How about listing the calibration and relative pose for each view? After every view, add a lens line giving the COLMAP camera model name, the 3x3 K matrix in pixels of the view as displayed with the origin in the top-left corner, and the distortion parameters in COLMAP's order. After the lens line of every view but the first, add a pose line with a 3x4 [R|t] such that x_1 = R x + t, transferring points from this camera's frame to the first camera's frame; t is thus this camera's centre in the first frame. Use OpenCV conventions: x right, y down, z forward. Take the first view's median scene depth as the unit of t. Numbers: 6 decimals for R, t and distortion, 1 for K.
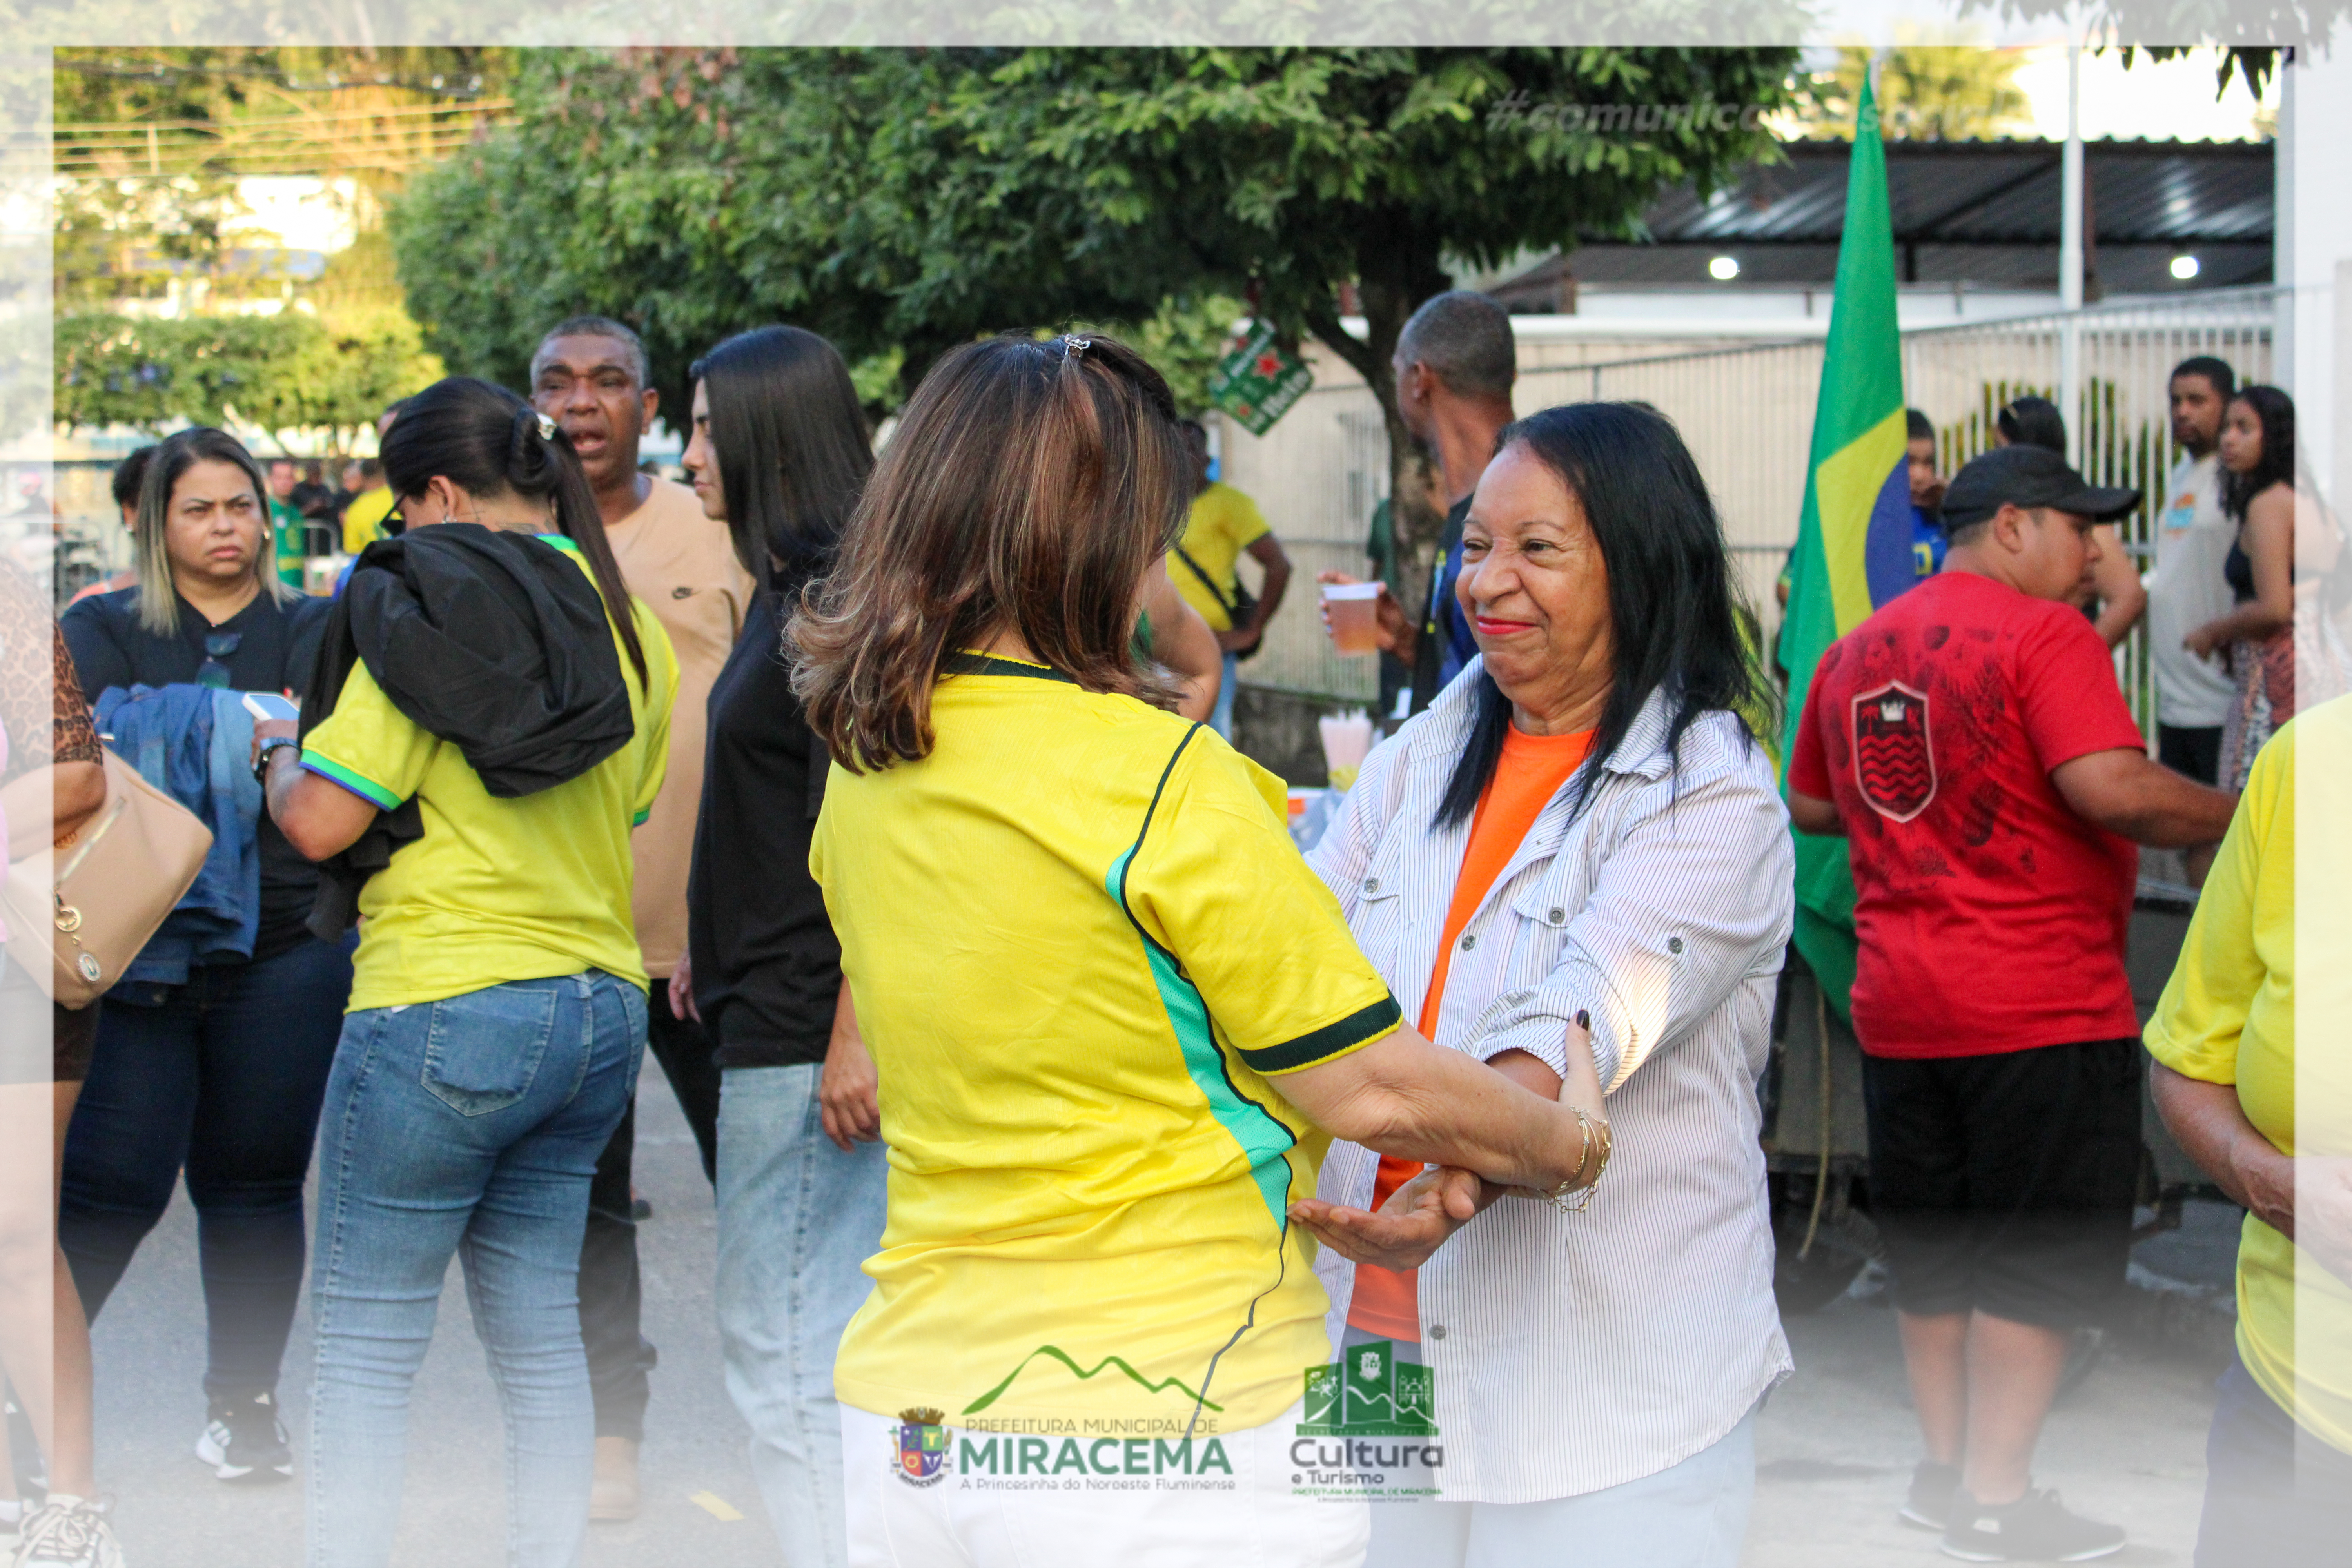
lens RADIAL K [[2781.0, 0, 1176.0], [0, 2781.0, 784.0], [0, 0, 1]] dist [-0.071472, 0.017764]
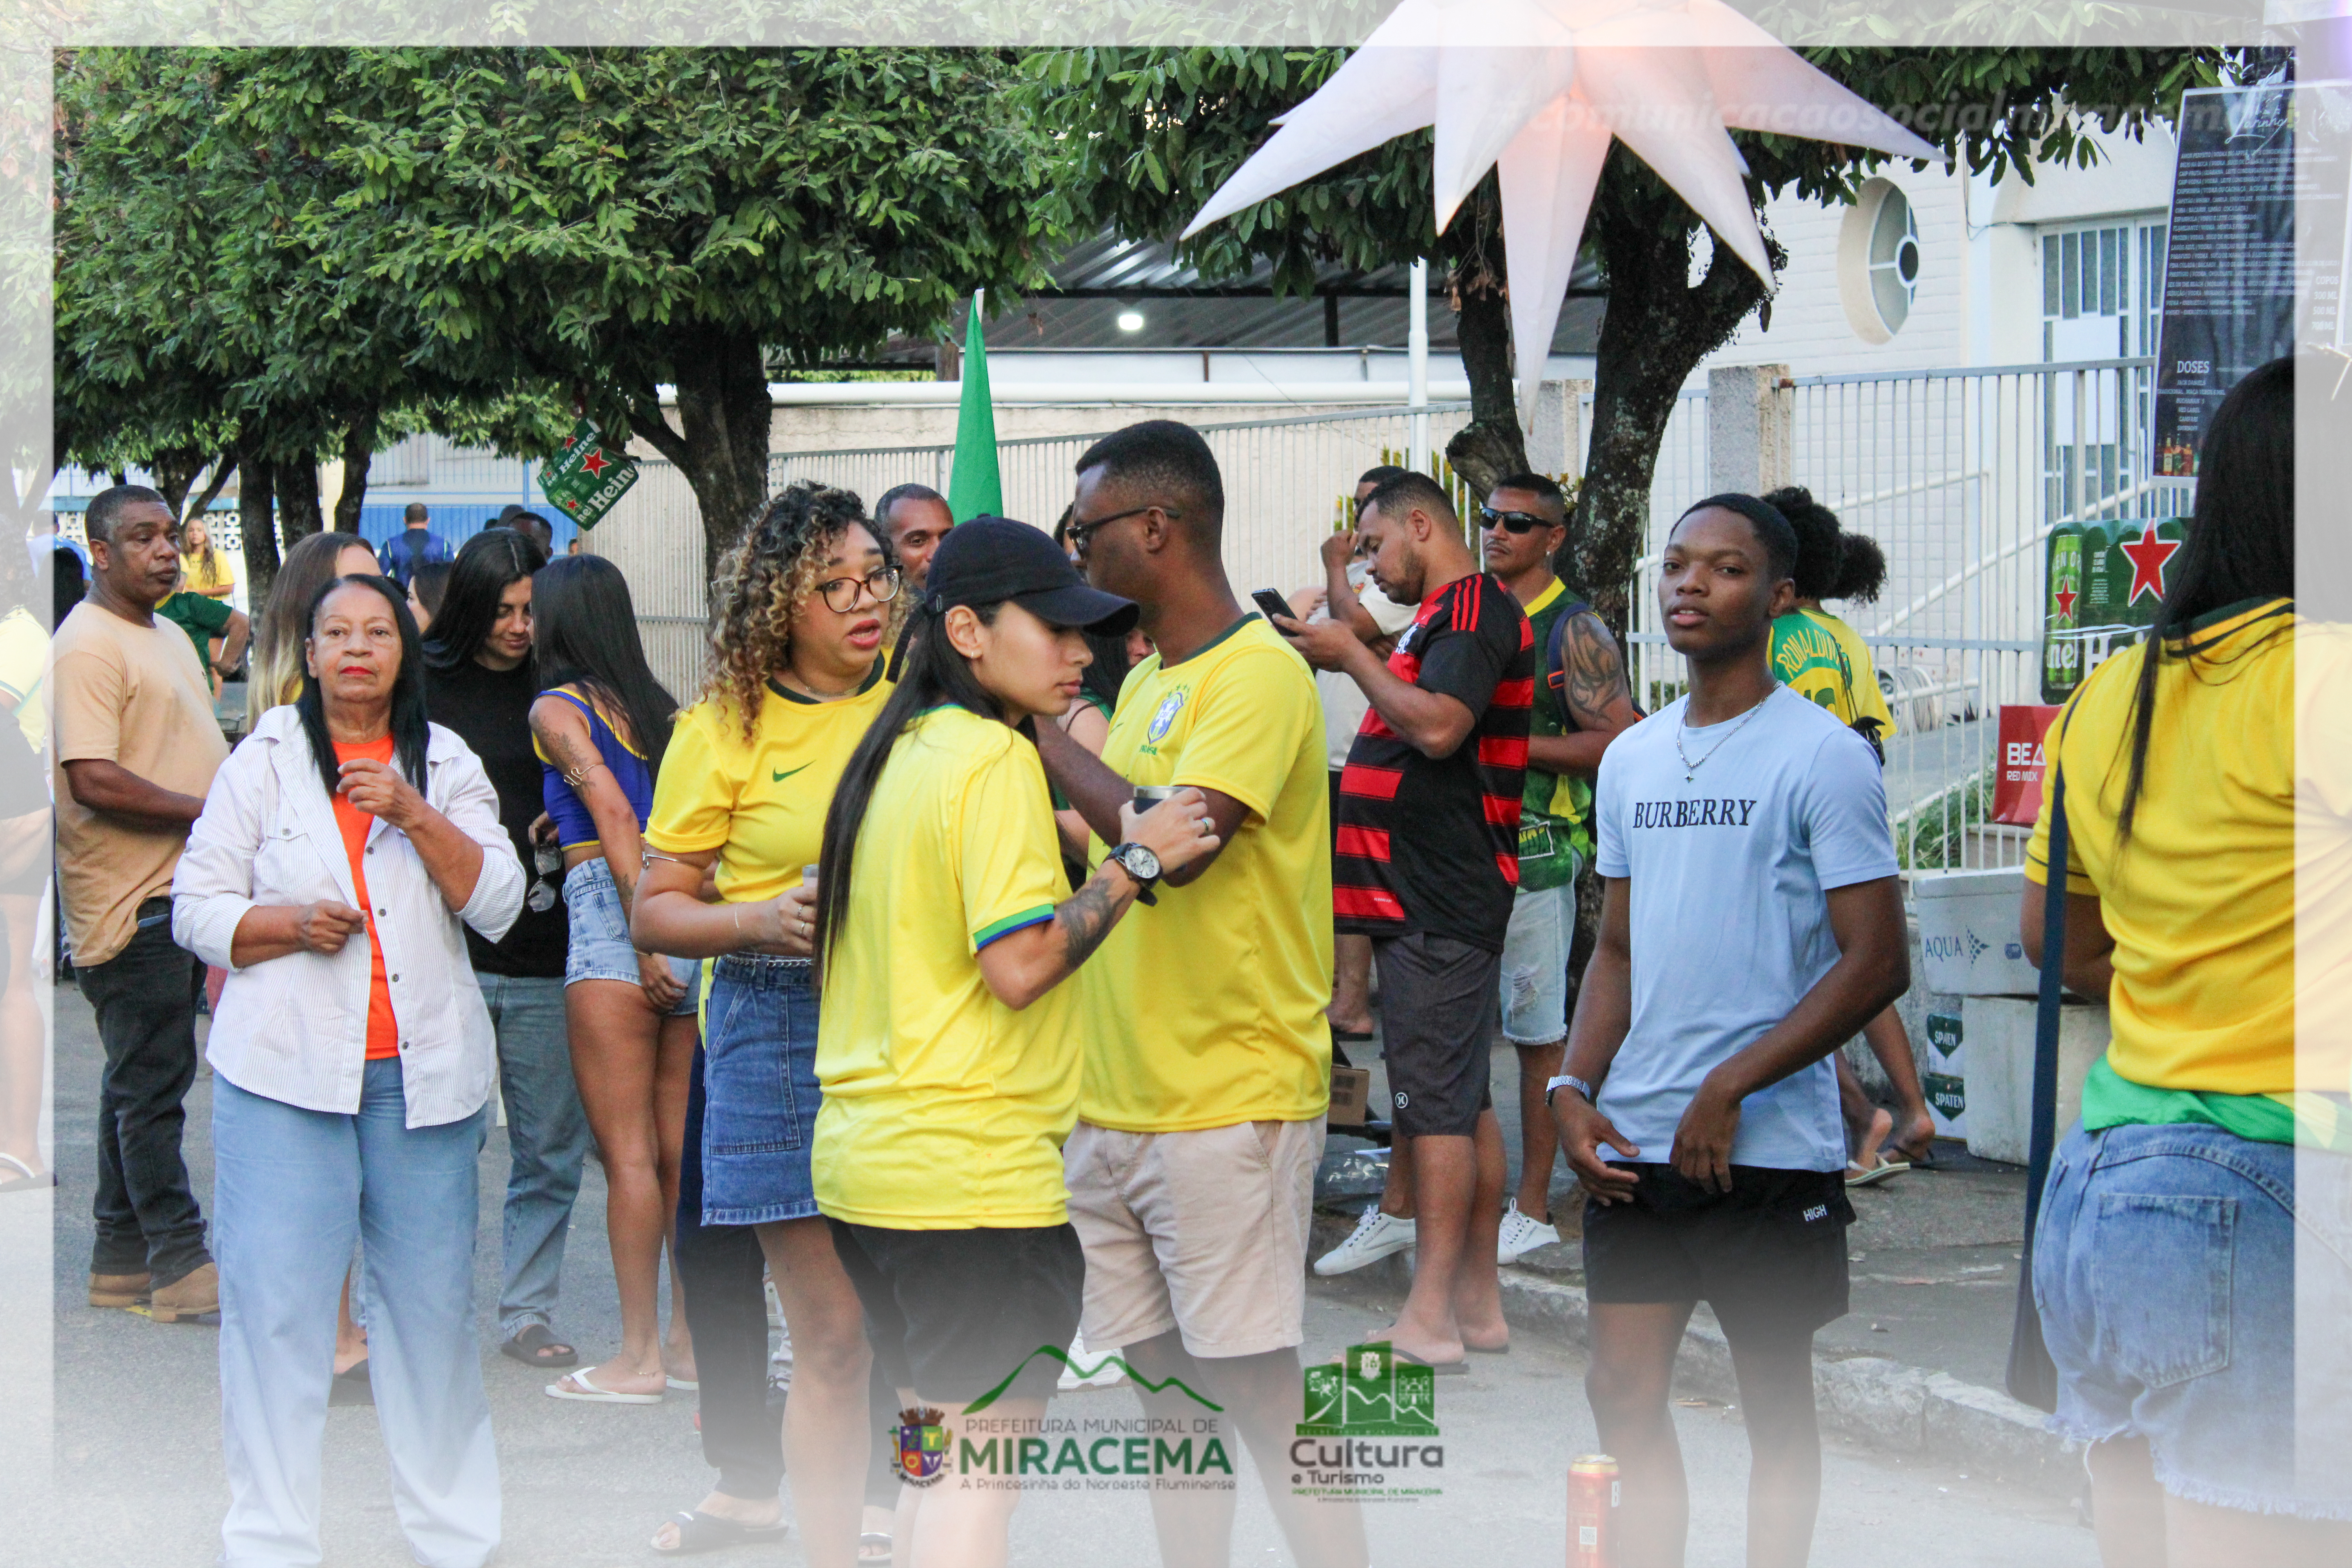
lens RADIAL K [[6033.1, 0, 1176.0], [0, 6033.1, 784.0], [0, 0, 1]] dist [0.076624, 0.899198]
pose [[0.997164, -0.002502, 0.075216, 0.084362], [0.006212, 0.998773, -0.049140, 0.092203], [-0.075000, 0.049468, 0.995956, -1.381374]]
